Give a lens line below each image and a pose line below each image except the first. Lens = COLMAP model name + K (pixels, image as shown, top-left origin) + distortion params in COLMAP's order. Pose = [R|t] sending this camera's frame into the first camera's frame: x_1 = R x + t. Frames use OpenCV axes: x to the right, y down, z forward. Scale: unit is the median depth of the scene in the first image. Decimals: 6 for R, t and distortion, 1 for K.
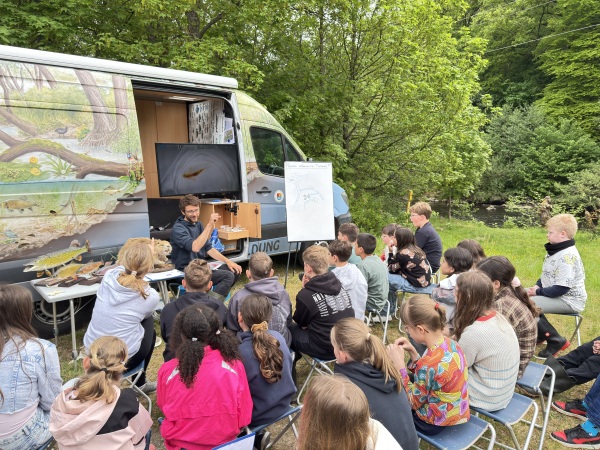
lens RADIAL K [[423.9, 0, 304.5], [0, 423.9, 225.1], [0, 0, 1]] dist [0.064638, -0.076519]
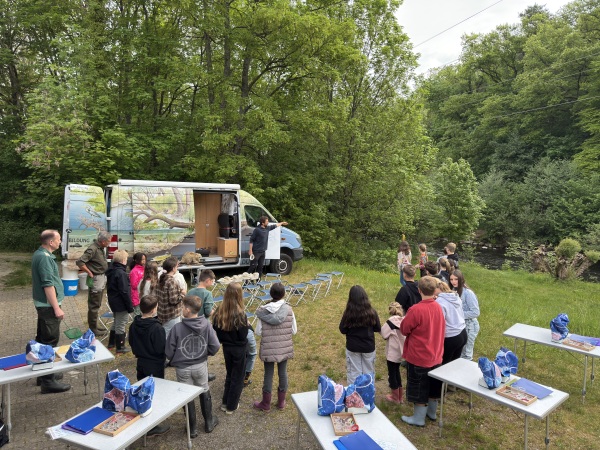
lens RADIAL K [[423.9, 0, 308.2], [0, 423.9, 228.1], [0, 0, 1]] dist [0.064638, -0.076519]
pose [[0.985998, 0.044453, -0.160722, 0.682597], [-0.056069, 0.996076, -0.068472, 0.018892], [0.157048, 0.076525, 0.984622, -1.351469]]
